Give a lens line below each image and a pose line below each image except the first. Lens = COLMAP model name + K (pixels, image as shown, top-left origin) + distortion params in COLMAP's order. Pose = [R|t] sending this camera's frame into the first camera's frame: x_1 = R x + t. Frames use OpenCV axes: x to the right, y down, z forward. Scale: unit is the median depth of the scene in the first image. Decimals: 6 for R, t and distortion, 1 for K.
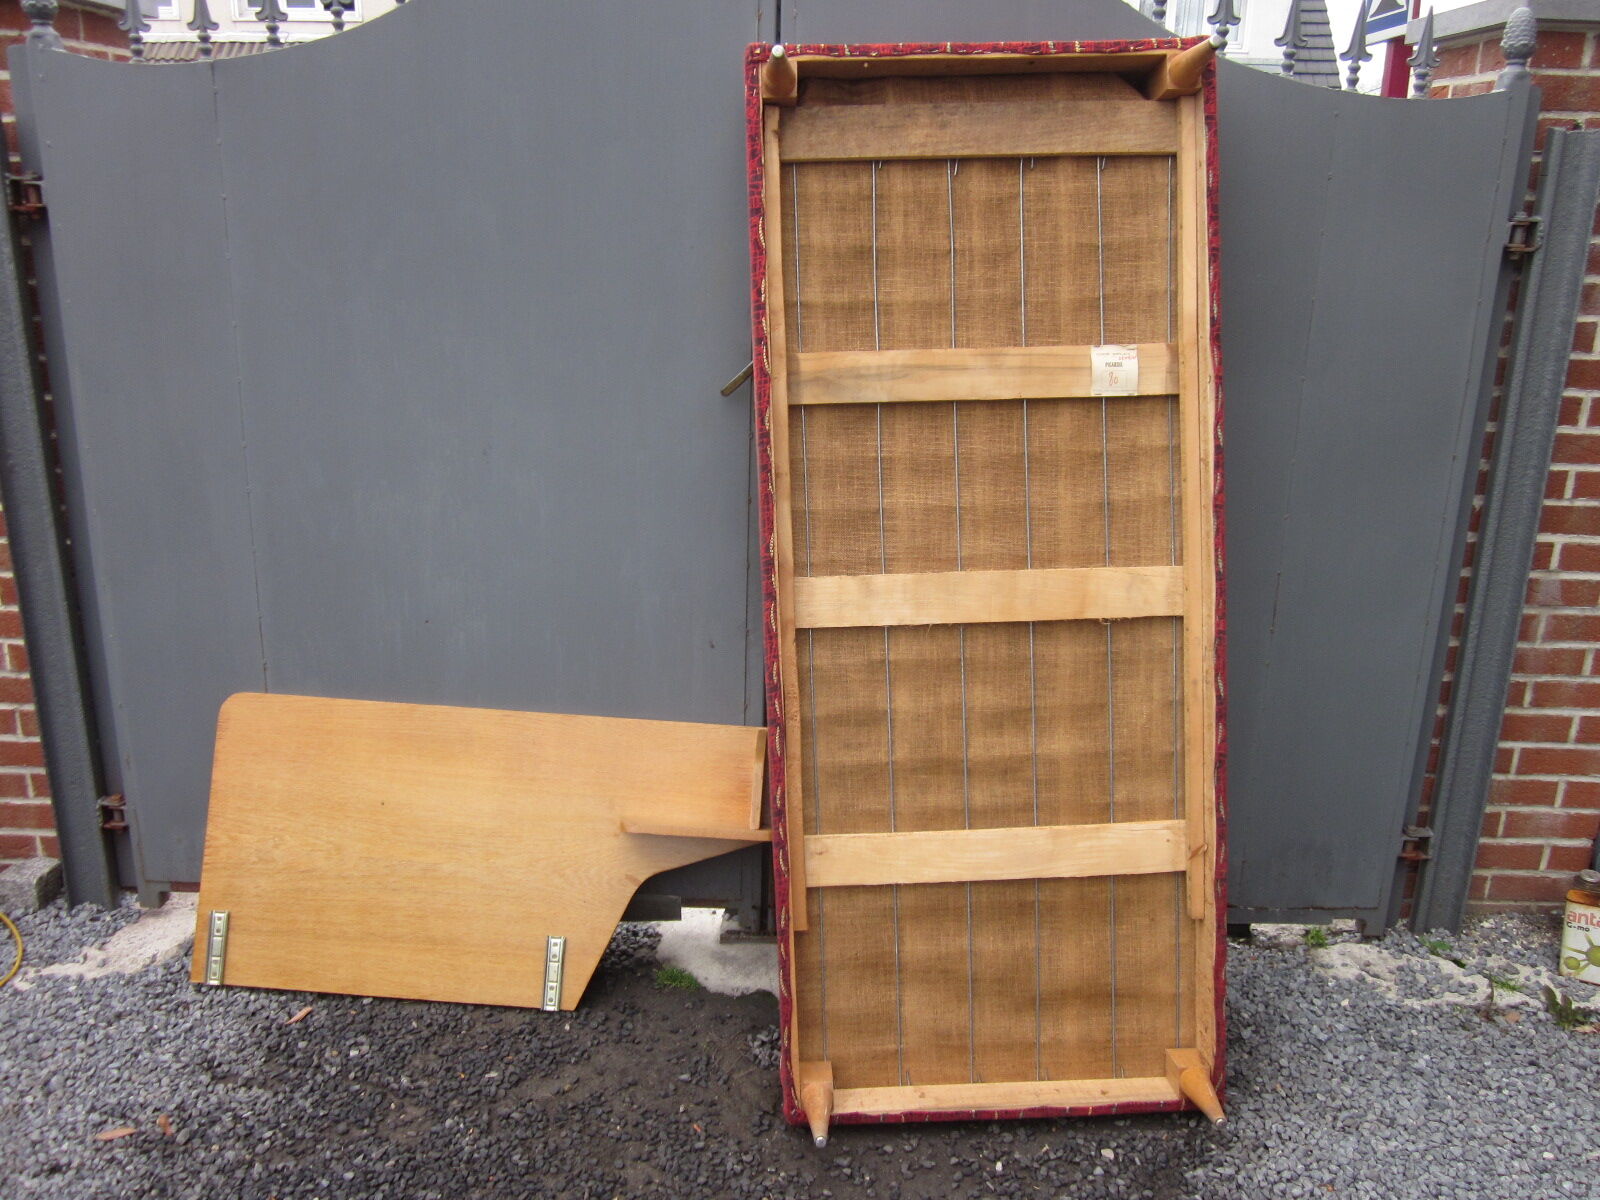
lens RADIAL K [[1327.3, 0, 803.0], [0, 1327.3, 605.6], [0, 0, 1]] dist [-0.042987, 0.020625]
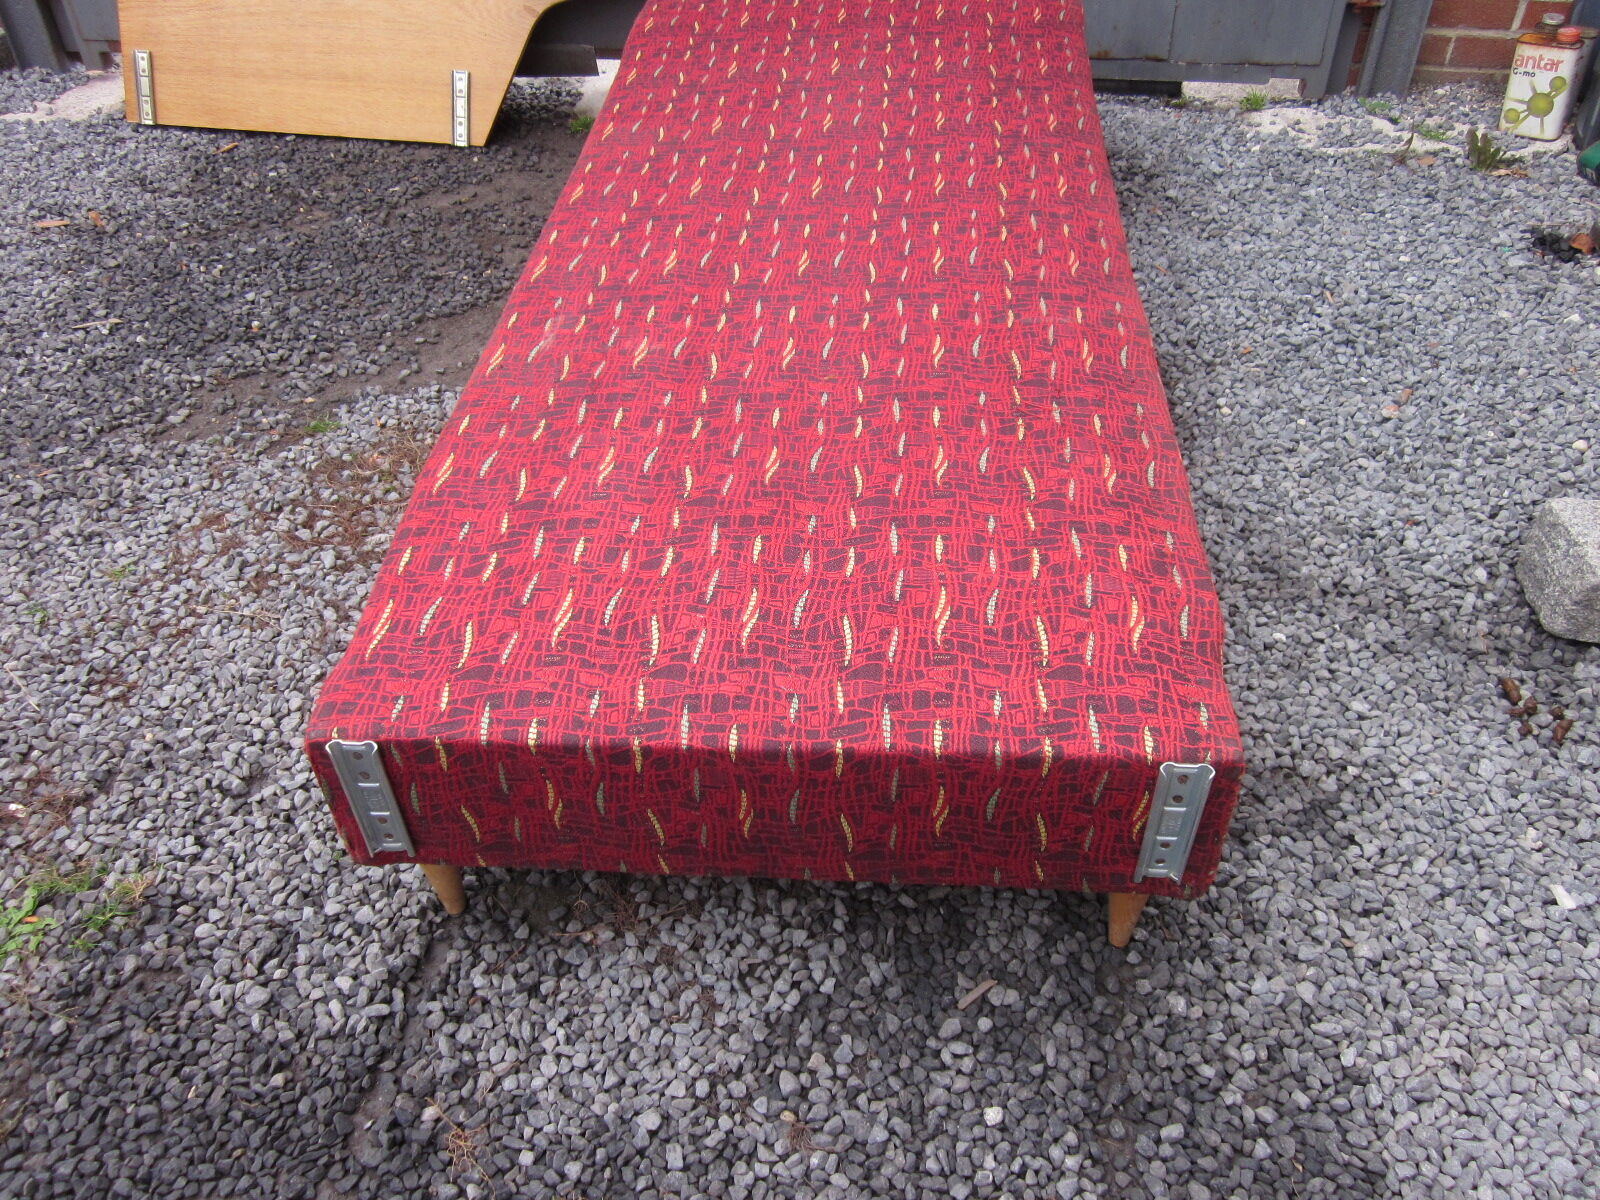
lens RADIAL K [[1327.3, 0, 805.7], [0, 1327.3, 596.2], [0, 0, 1]] dist [-0.042987, 0.020625]
pose [[0.995266, 0.034129, -0.090995, 0.197308], [0.006537, 0.910680, 0.413061, 0.218498], [0.096965, -0.411700, 0.906146, -0.058797]]
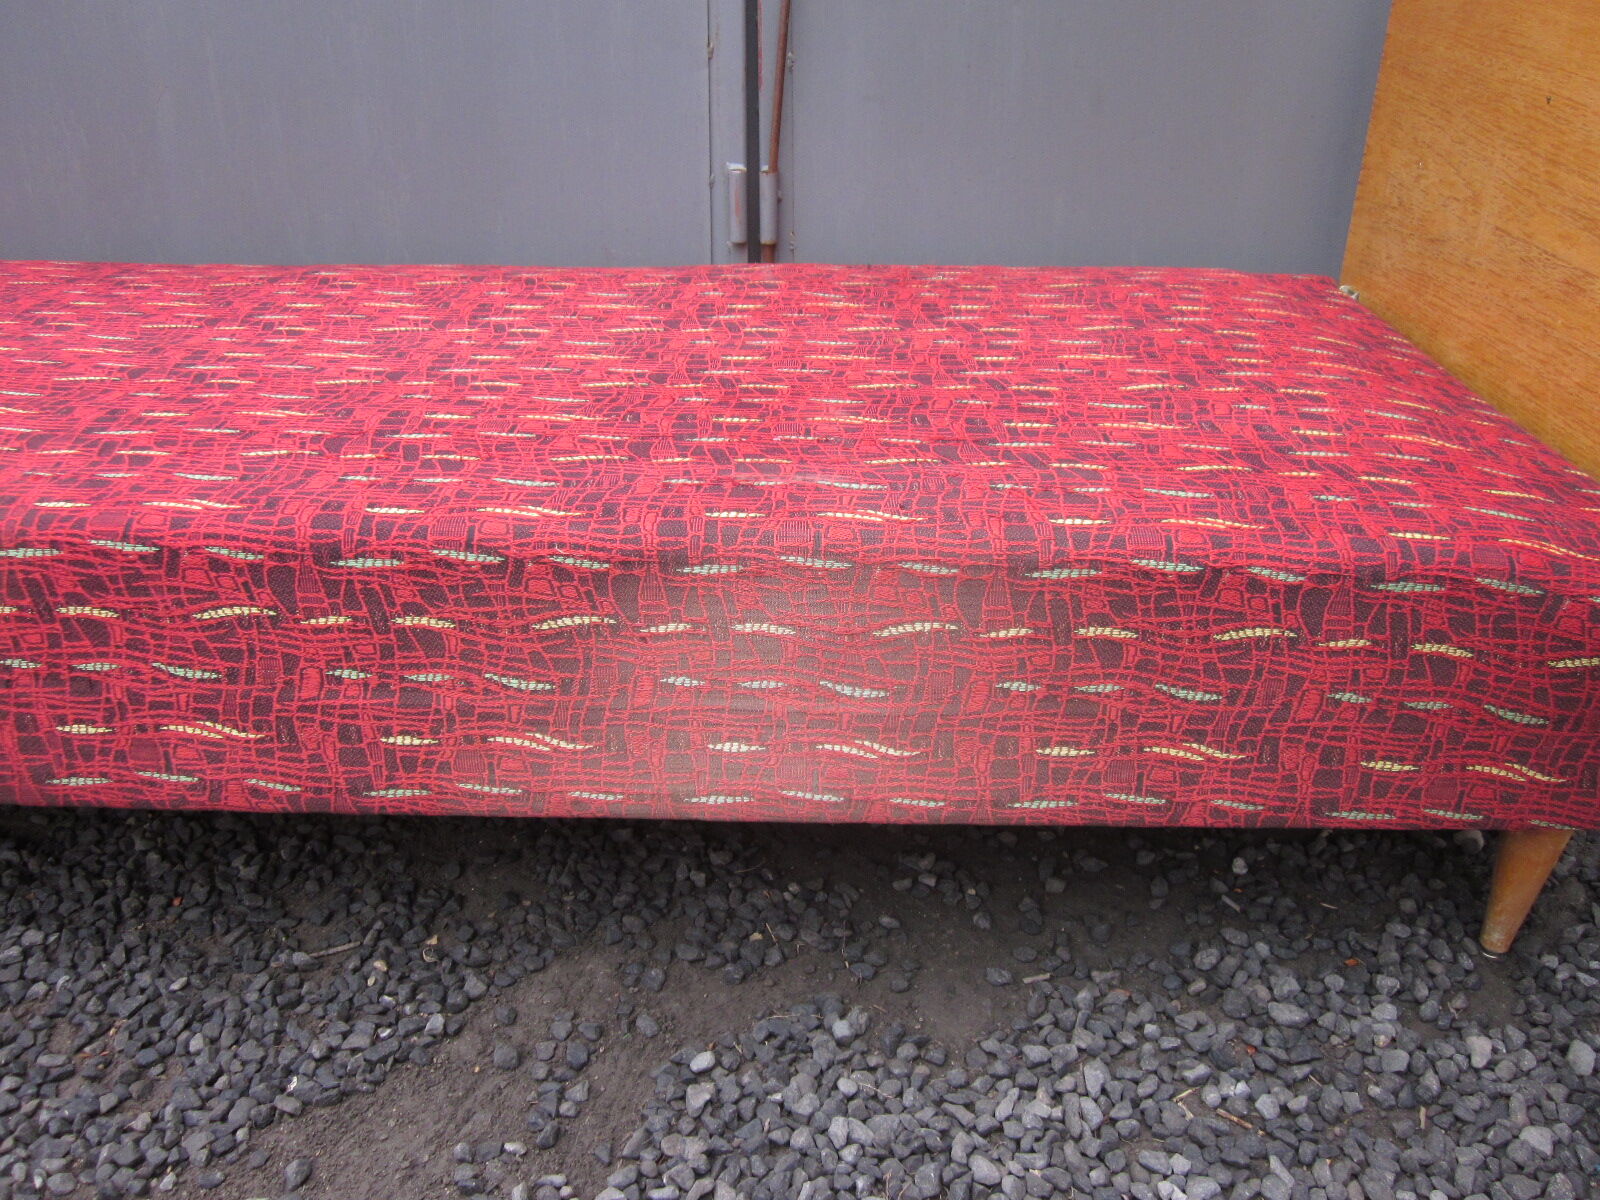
lens RADIAL K [[1327.3, 0, 803.1], [0, 1327.3, 596.3], [0, 0, 1]] dist [-0.042987, 0.020625]
pose [[0.999853, -0.014710, -0.008814, -0.005442], [0.015939, 0.986798, 0.161168, 0.228687], [0.006327, -0.161285, 0.986888, 0.495935]]
